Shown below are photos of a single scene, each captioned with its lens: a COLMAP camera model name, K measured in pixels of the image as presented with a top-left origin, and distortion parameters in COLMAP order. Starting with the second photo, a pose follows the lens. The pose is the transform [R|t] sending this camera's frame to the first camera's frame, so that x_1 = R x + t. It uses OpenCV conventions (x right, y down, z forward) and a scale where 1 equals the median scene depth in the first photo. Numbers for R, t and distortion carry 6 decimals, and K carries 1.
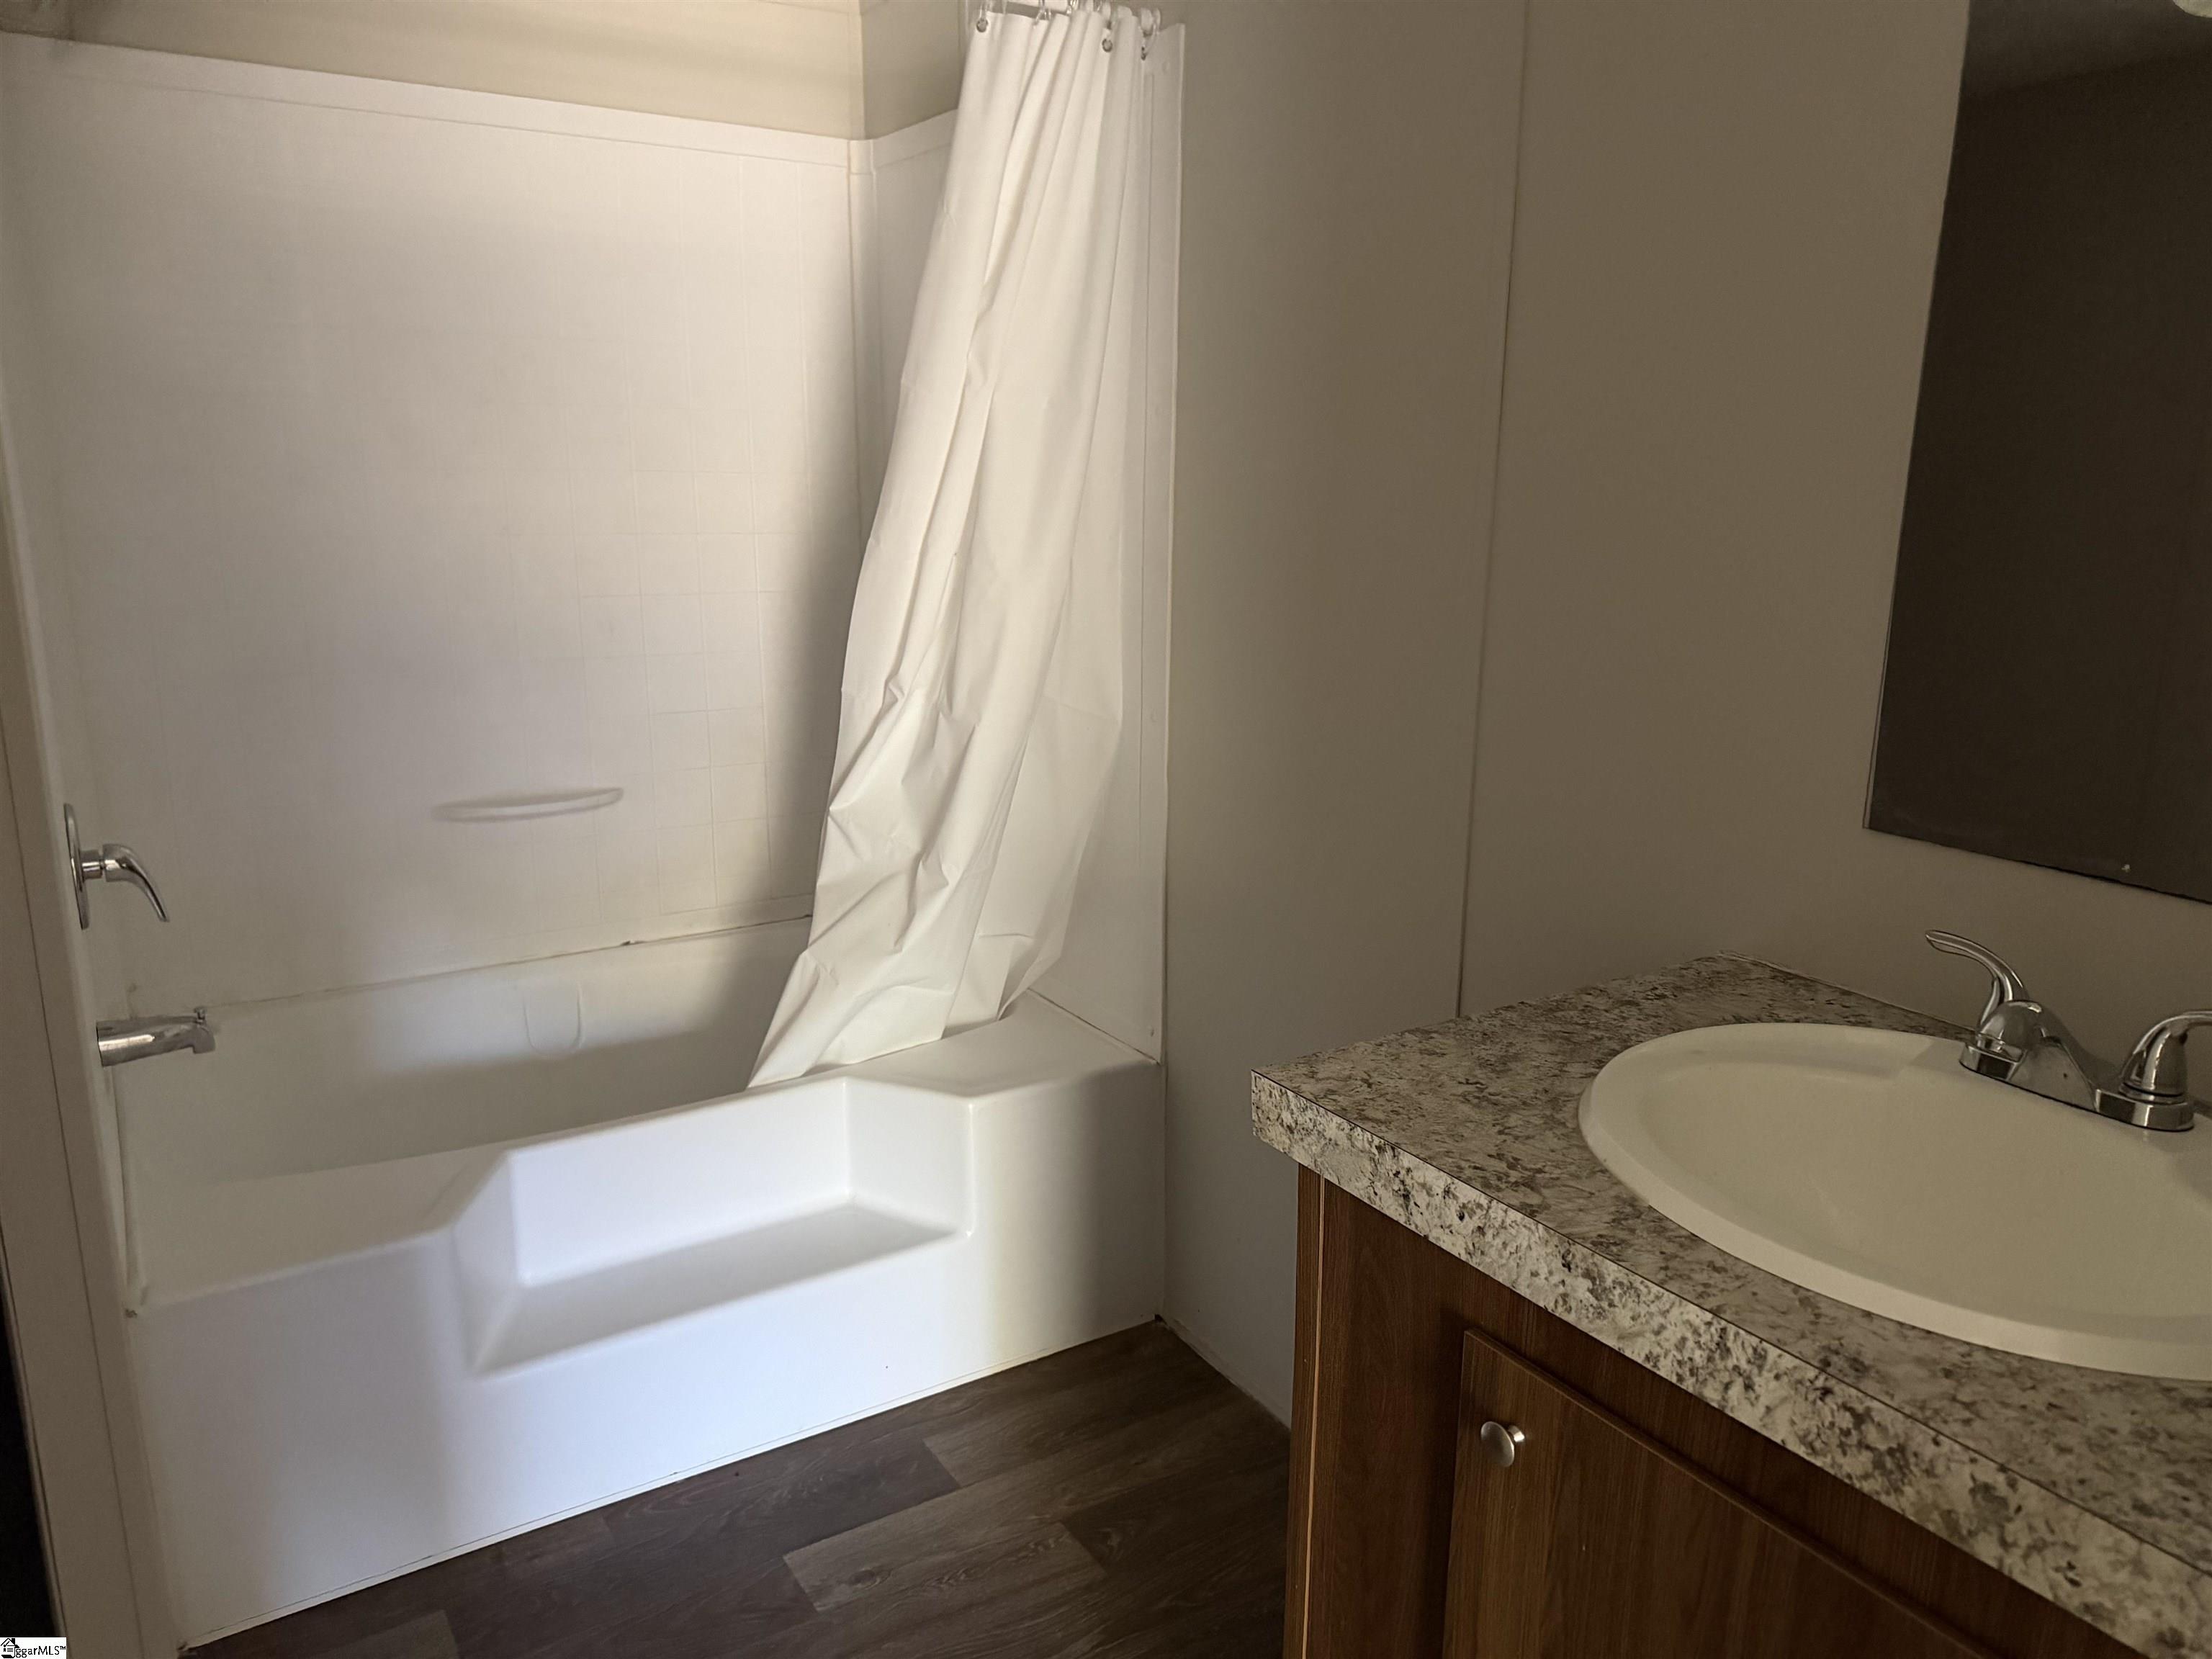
lens RADIAL K [[1584.7, 0, 1100.5], [0, 1584.7, 834.4], [0, 0, 1]] dist [0.039344, 0.005236]
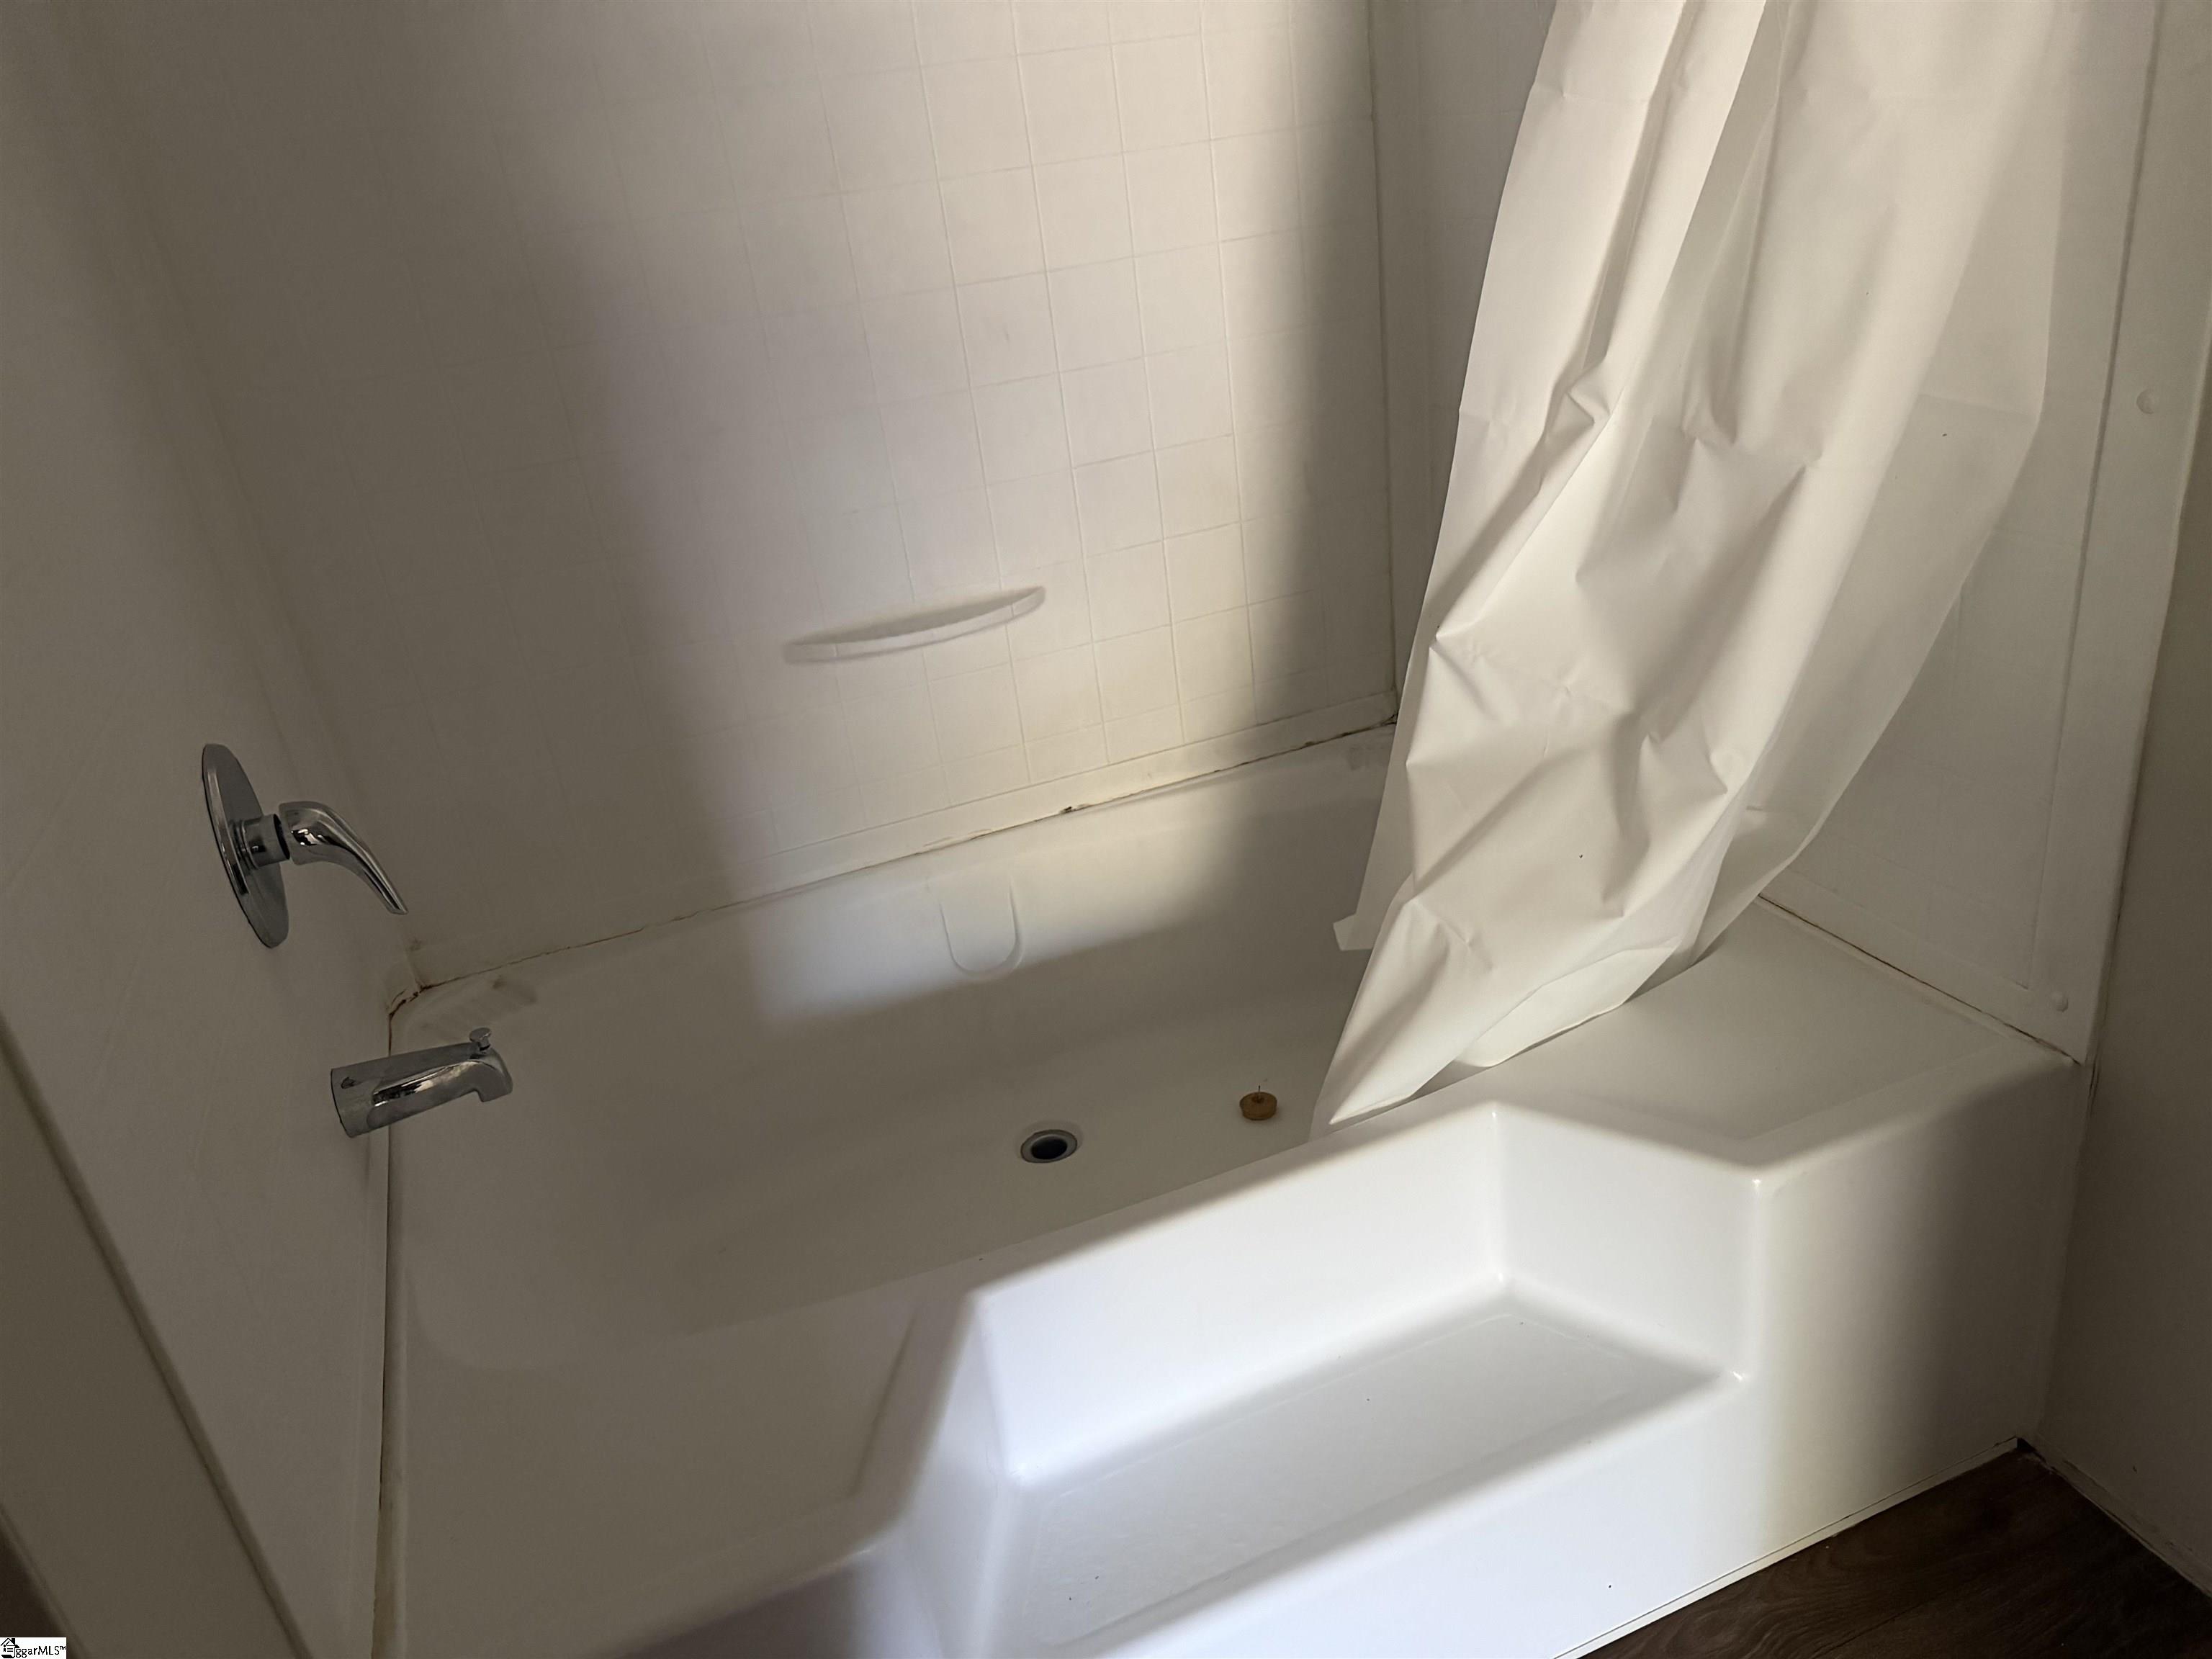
lens RADIAL K [[1613.0, 0, 1091.9], [0, 1613.0, 835.9], [0, 0, 1]] dist [0.003811, -0.000533]
pose [[0.970598, -0.040956, -0.237197, -0.160940], [0.088338, 0.977266, 0.192736, -0.067434], [0.223911, -0.208022, 0.952150, 0.439645]]
